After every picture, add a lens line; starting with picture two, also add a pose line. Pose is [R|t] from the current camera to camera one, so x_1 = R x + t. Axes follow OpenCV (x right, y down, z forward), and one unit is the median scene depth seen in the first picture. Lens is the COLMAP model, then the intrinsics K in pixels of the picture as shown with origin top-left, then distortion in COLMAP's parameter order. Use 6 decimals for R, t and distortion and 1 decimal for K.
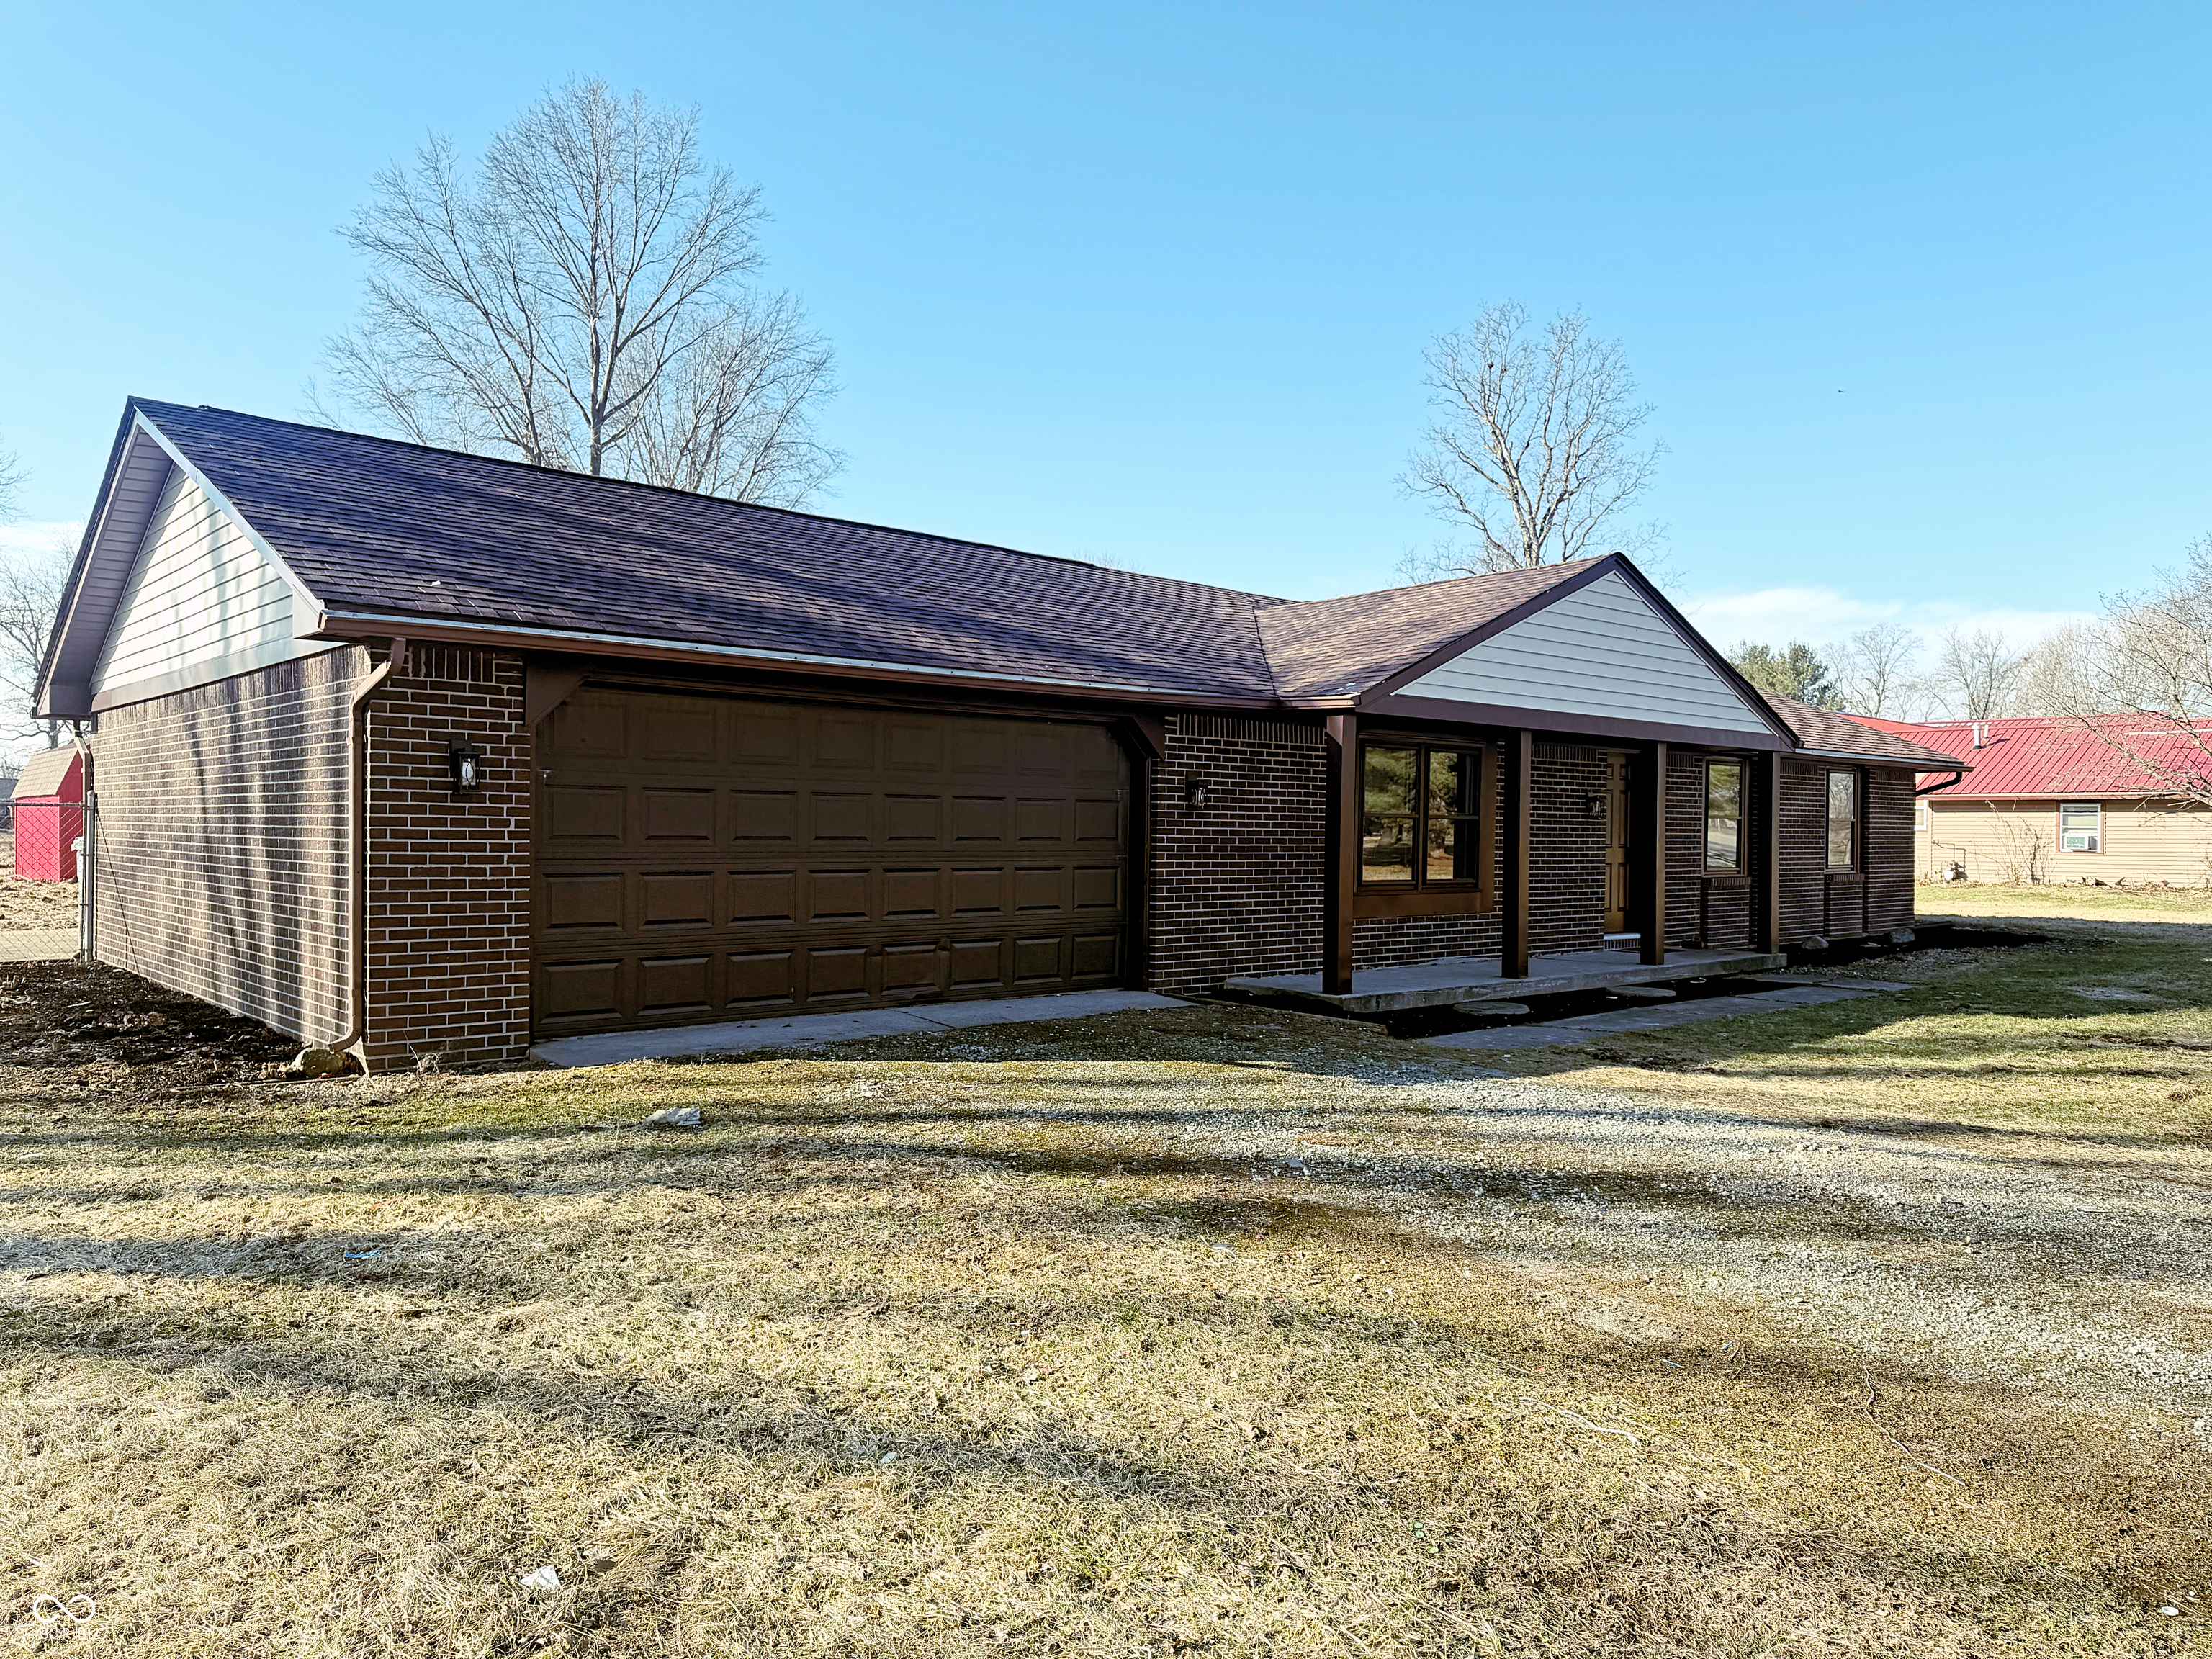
lens RADIAL K [[1537.9, 0, 1104.3], [0, 1537.9, 826.2], [0, 0, 1]] dist [0.083225, -0.111730]
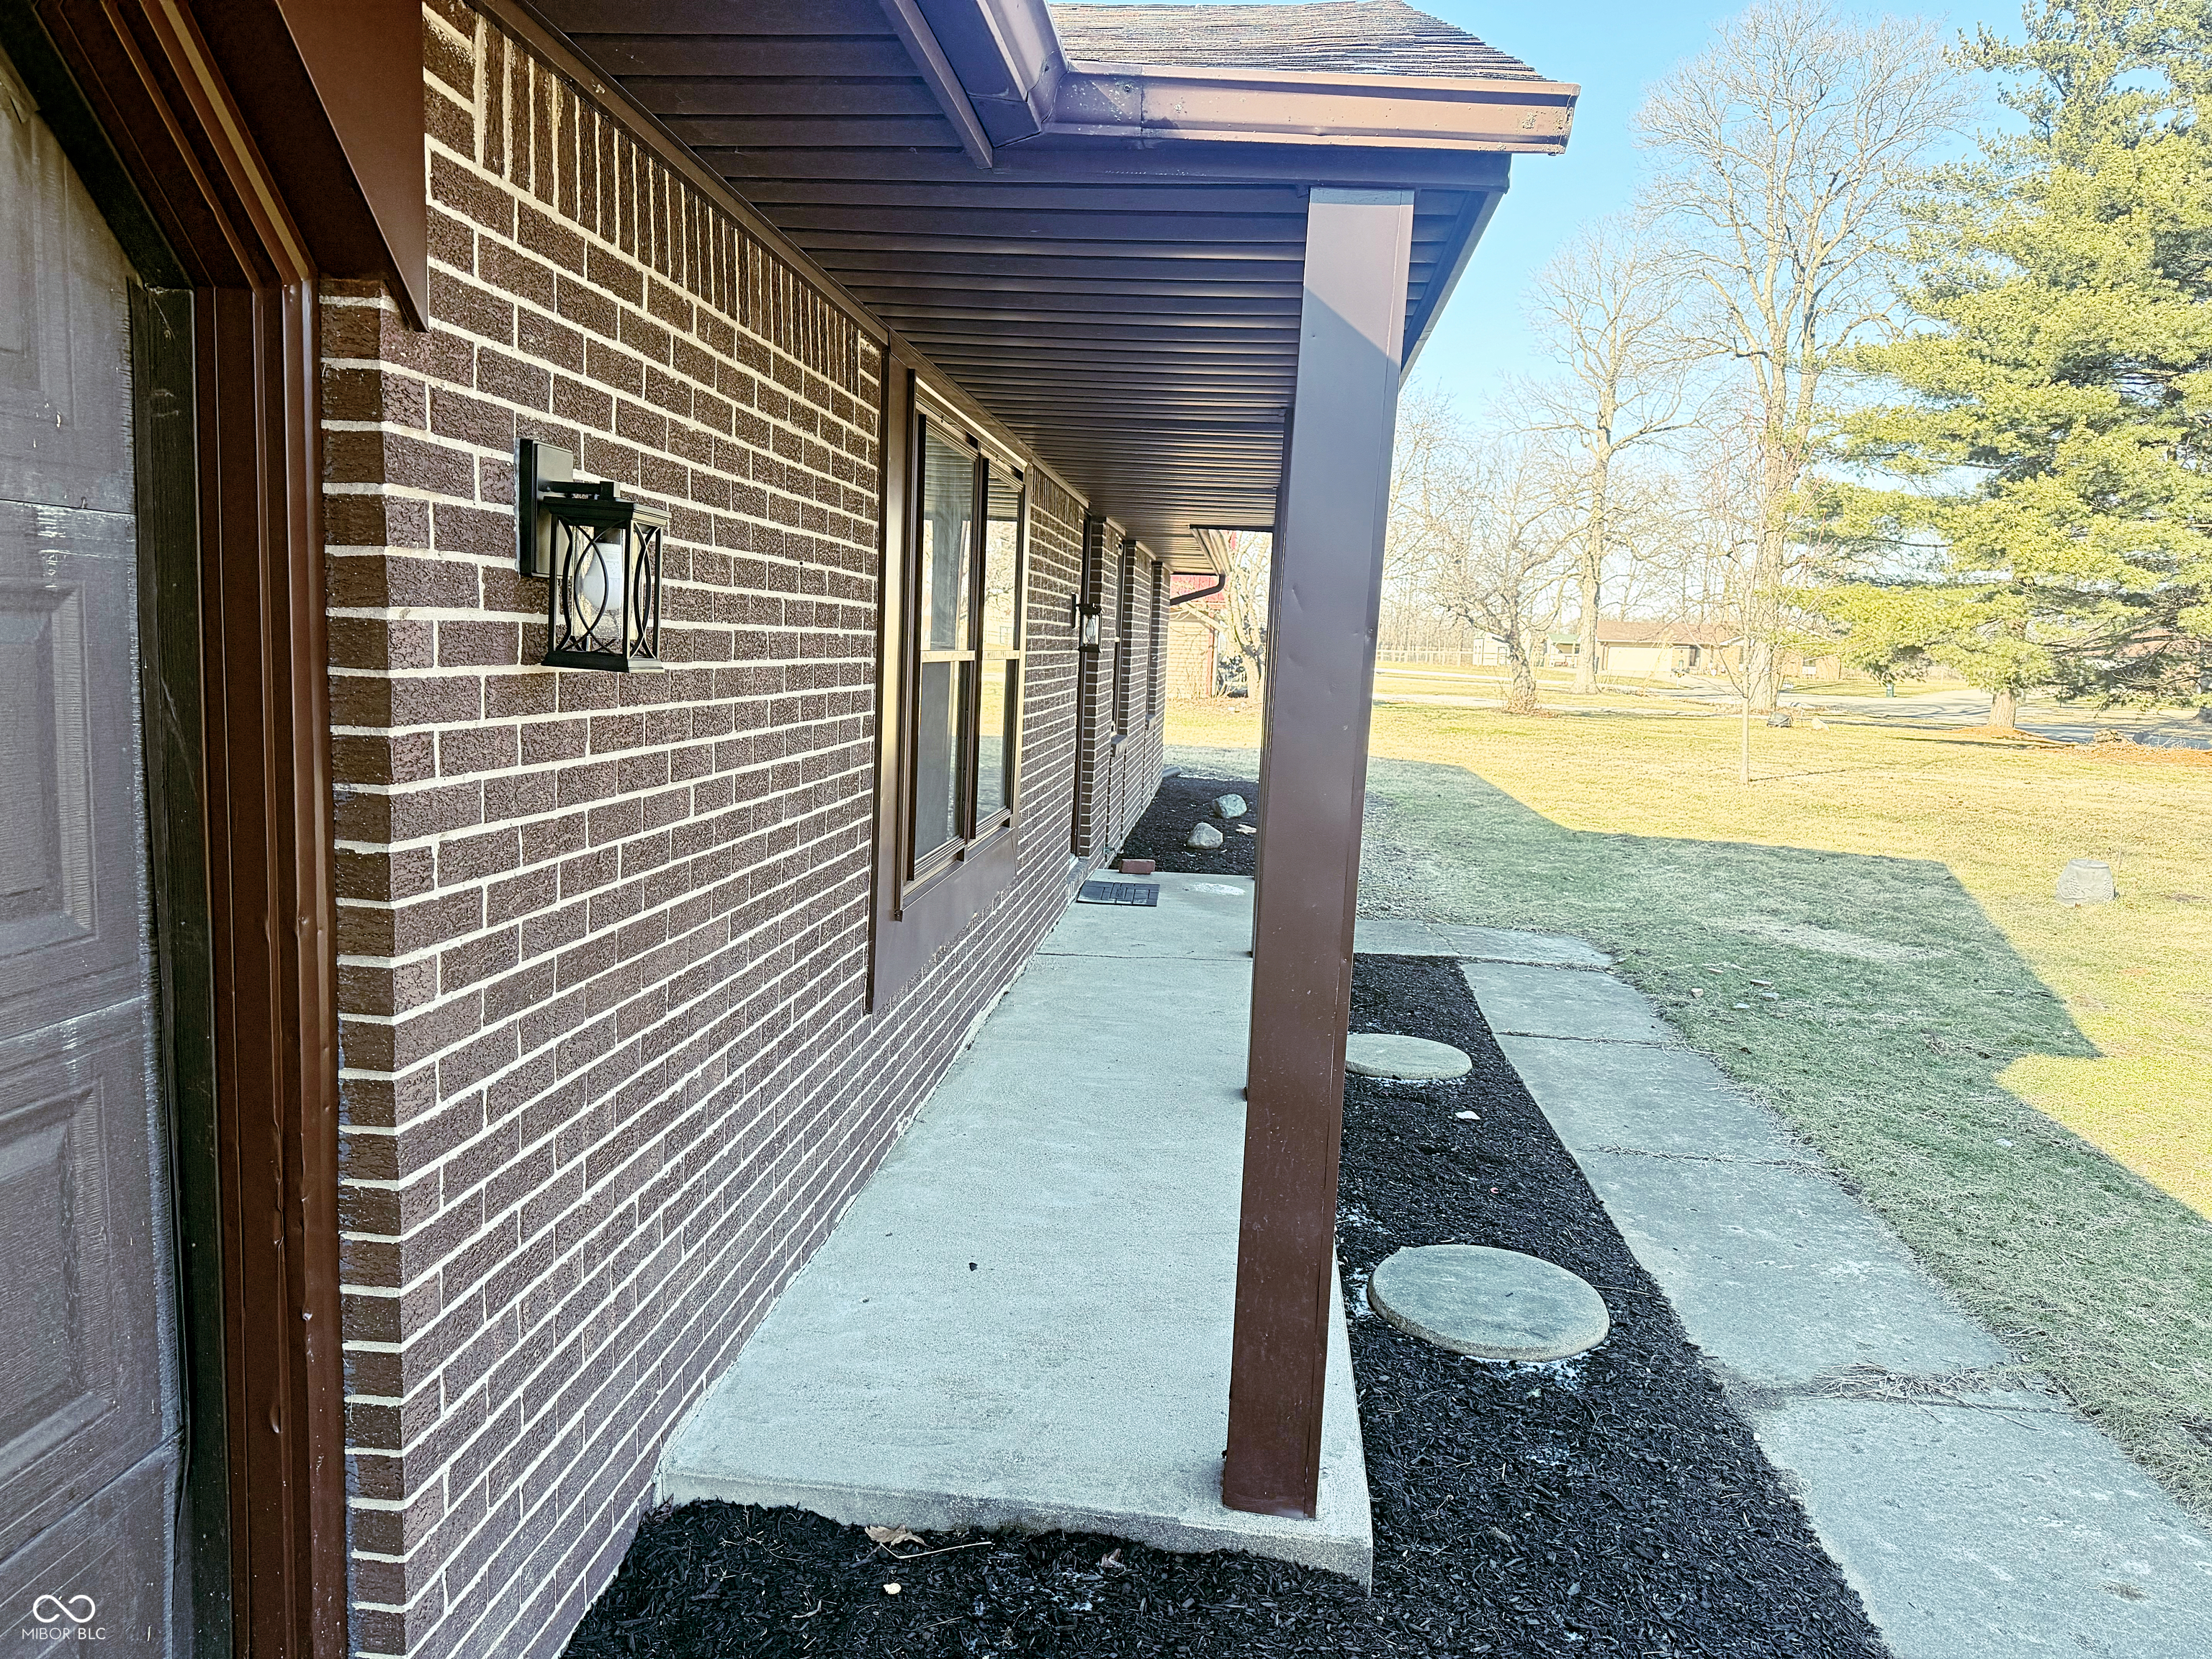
lens RADIAL K [[1537.9, 0, 1114.3], [0, 1537.9, 838.3], [0, 0, 1]] dist [0.083225, -0.111730]
pose [[0.735811, -0.069719, 0.673588, -0.009680], [-0.032037, 0.989989, 0.137464, -0.011589], [-0.676428, -0.122727, 0.726211, 0.576393]]
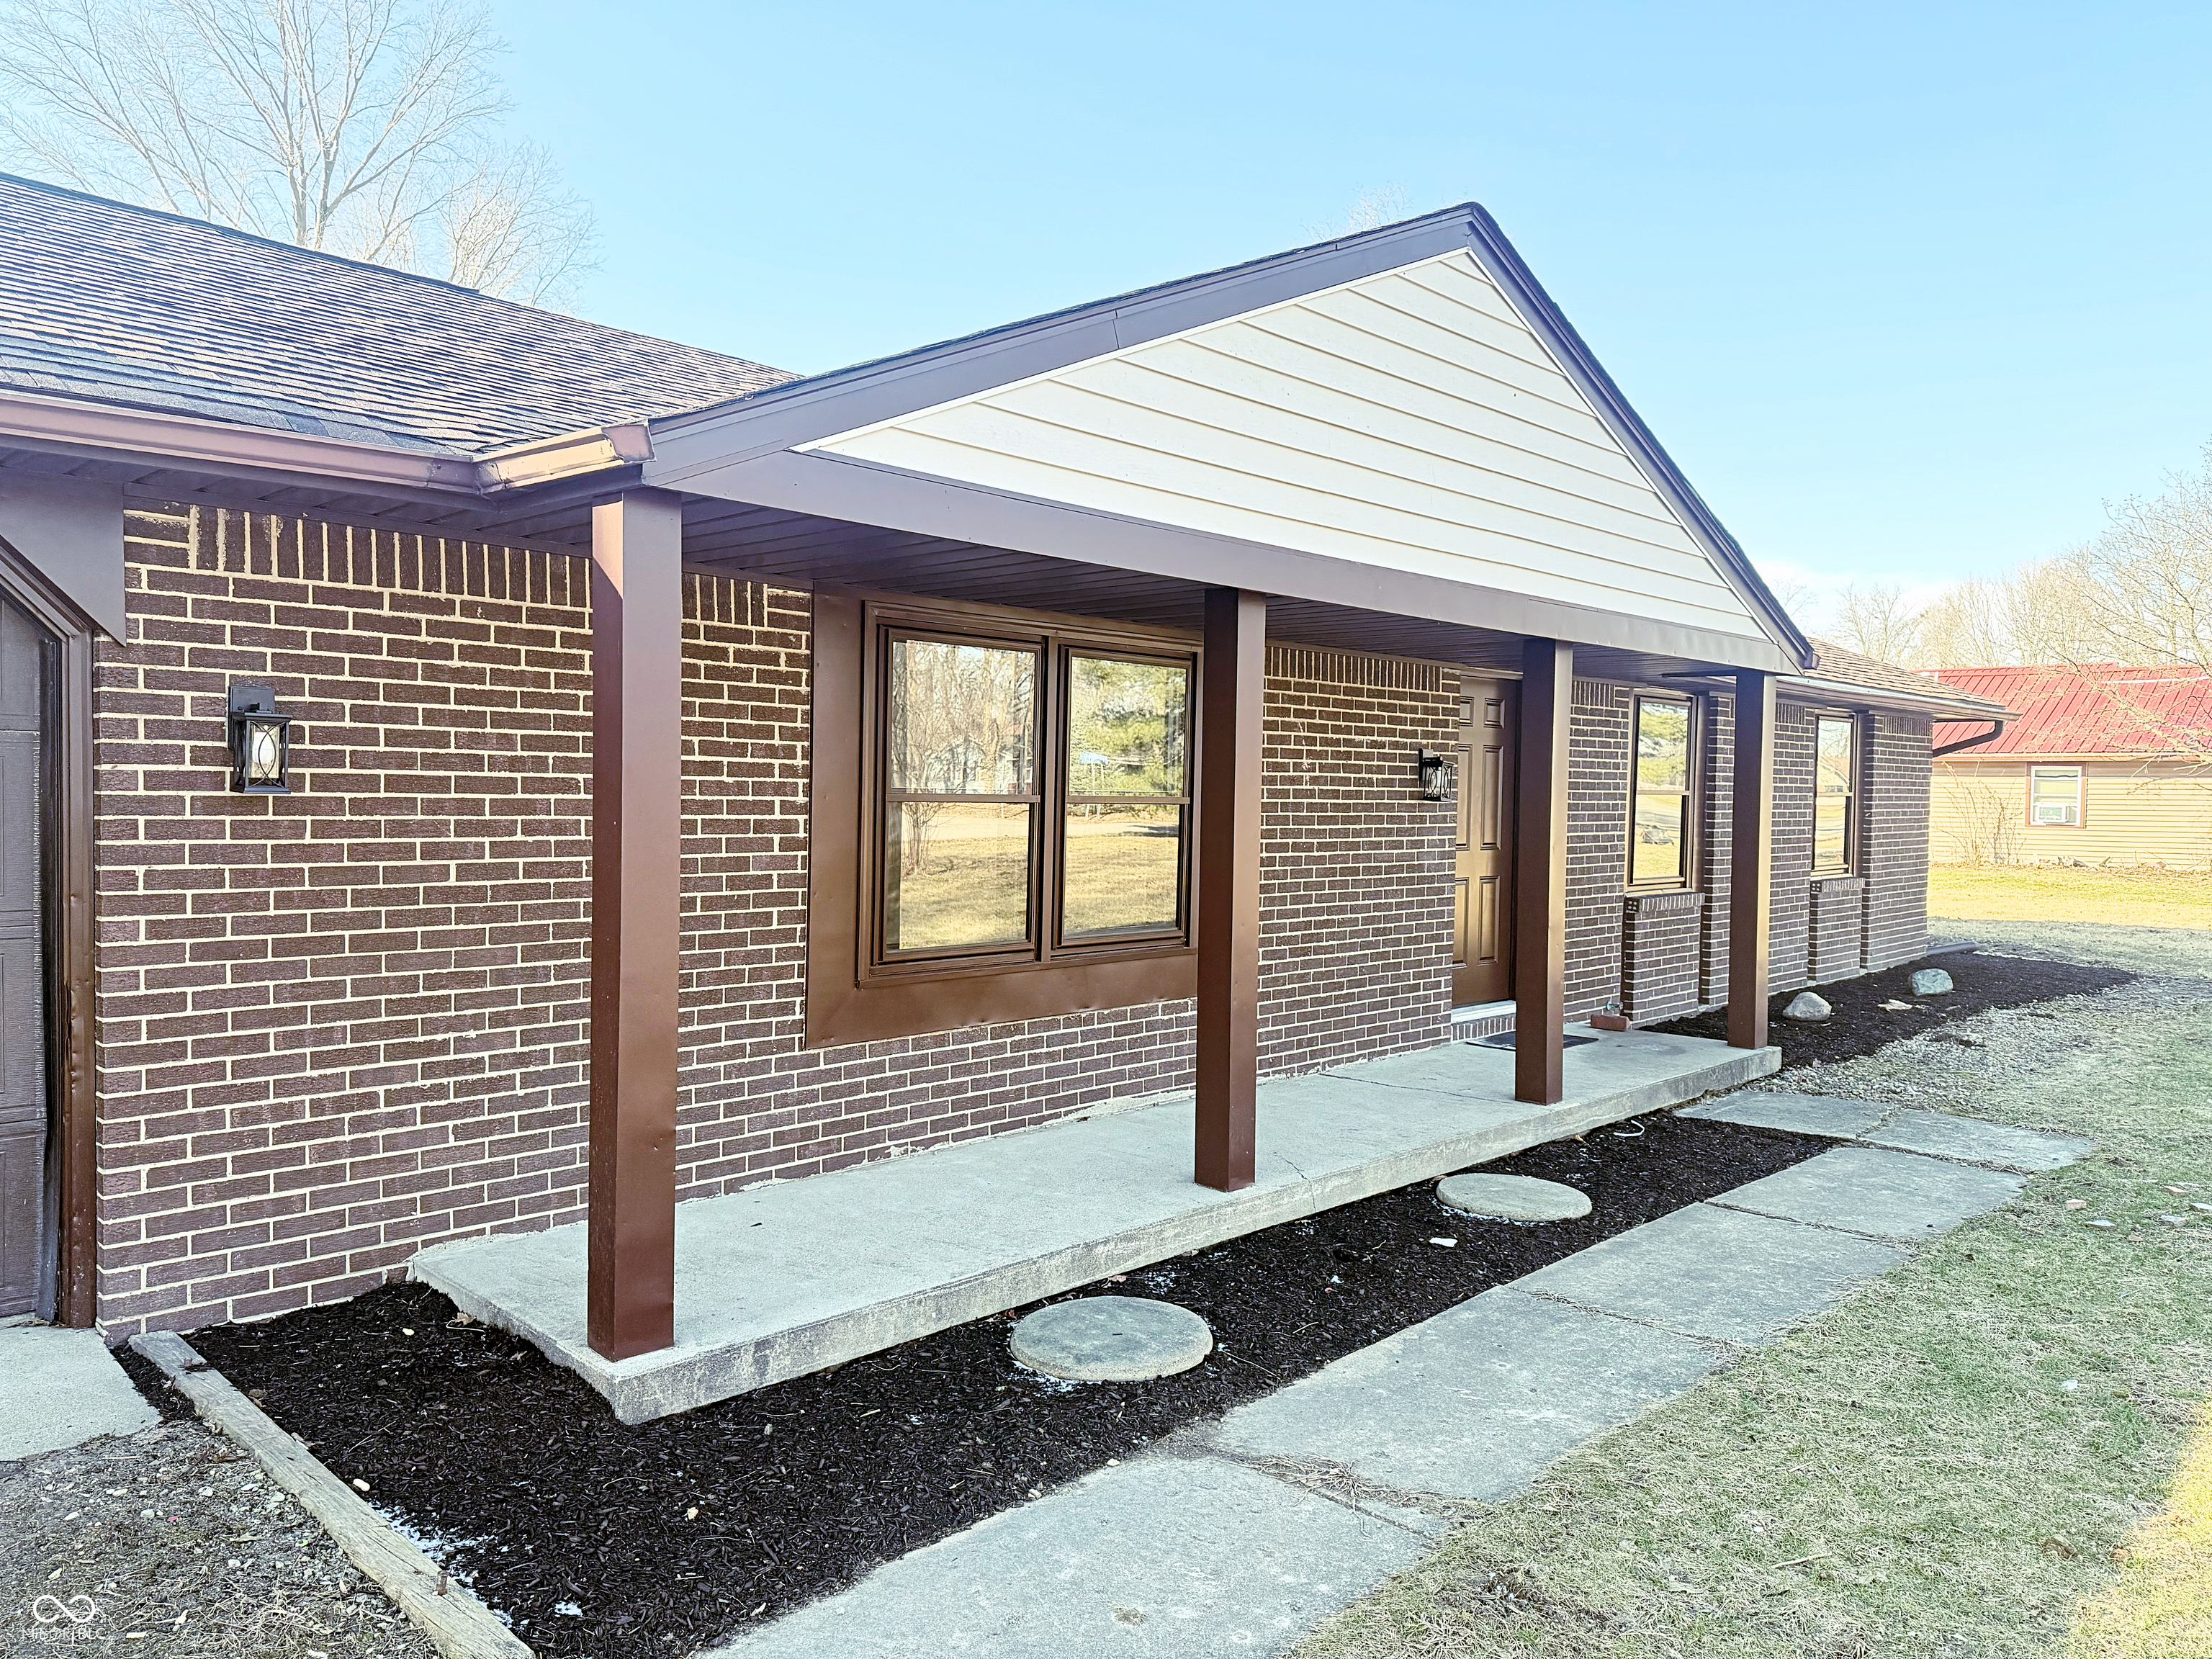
lens RADIAL K [[1537.9, 0, 1098.7], [0, 1537.9, 827.0], [0, 0, 1]] dist [0.083225, -0.111730]
pose [[0.998165, 0.002121, 0.060522, 0.156121], [-0.003861, 0.999582, 0.028648, -0.008981], [-0.060436, -0.028829, 0.997756, 0.441959]]
